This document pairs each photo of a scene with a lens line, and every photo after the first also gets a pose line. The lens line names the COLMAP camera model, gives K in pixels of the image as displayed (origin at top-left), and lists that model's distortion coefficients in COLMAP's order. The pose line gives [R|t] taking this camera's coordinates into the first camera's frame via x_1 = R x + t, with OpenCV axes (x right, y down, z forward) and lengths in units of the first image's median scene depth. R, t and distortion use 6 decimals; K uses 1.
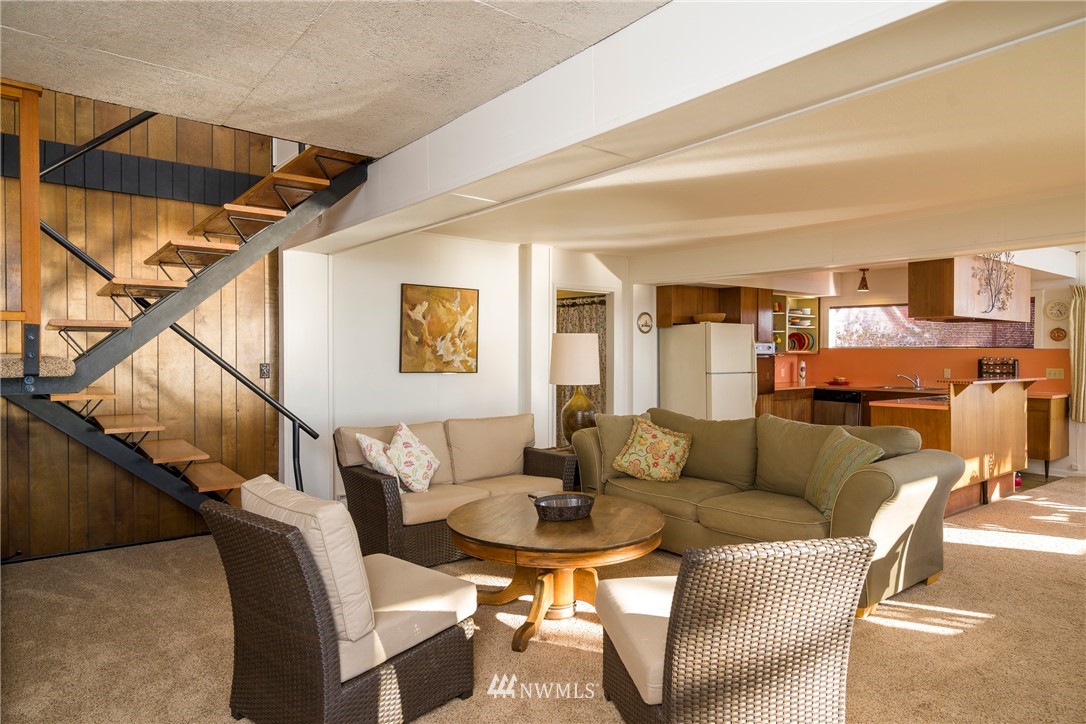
lens RADIAL K [[652.8, 0, 543.0], [0, 652.8, 362.0], [0, 0, 1]] dist [-0.003725, -0.000465]
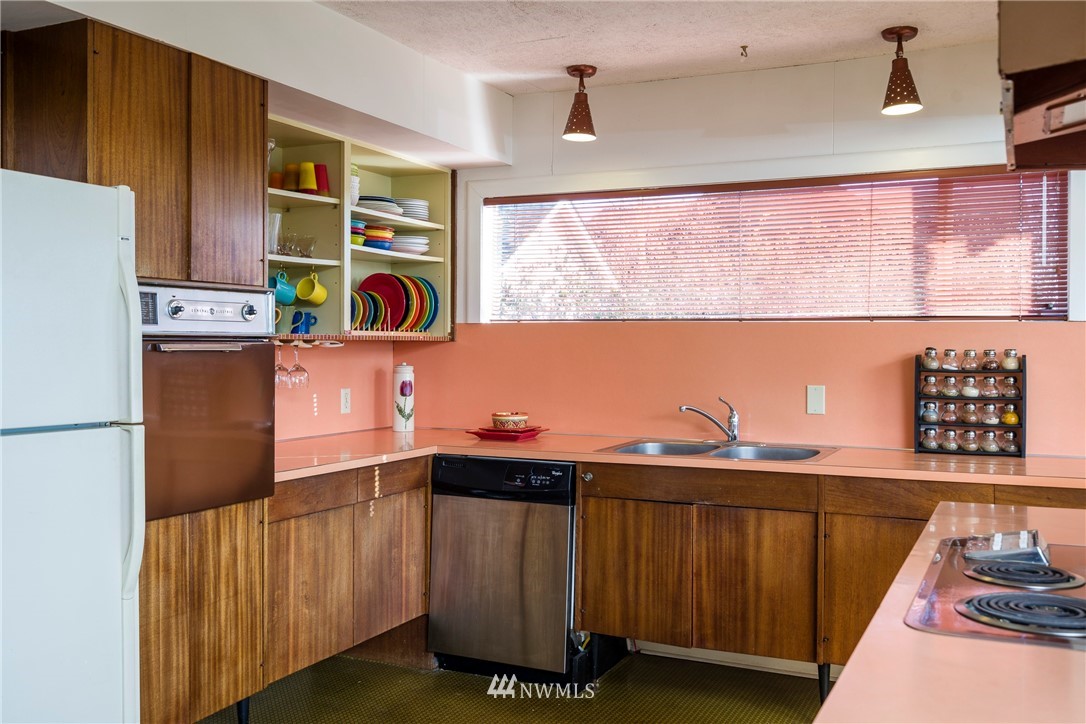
lens RADIAL K [[1019.8, 0, 543.0], [0, 1019.8, 362.0], [0, 0, 1]] dist [-0.000622, -0.000329]
pose [[0.898112, -0.007460, 0.439704, 0.270980], [0.007227, 0.999971, 0.002203, -0.003012], [-0.439708, 0.001199, 0.898140, 0.591669]]
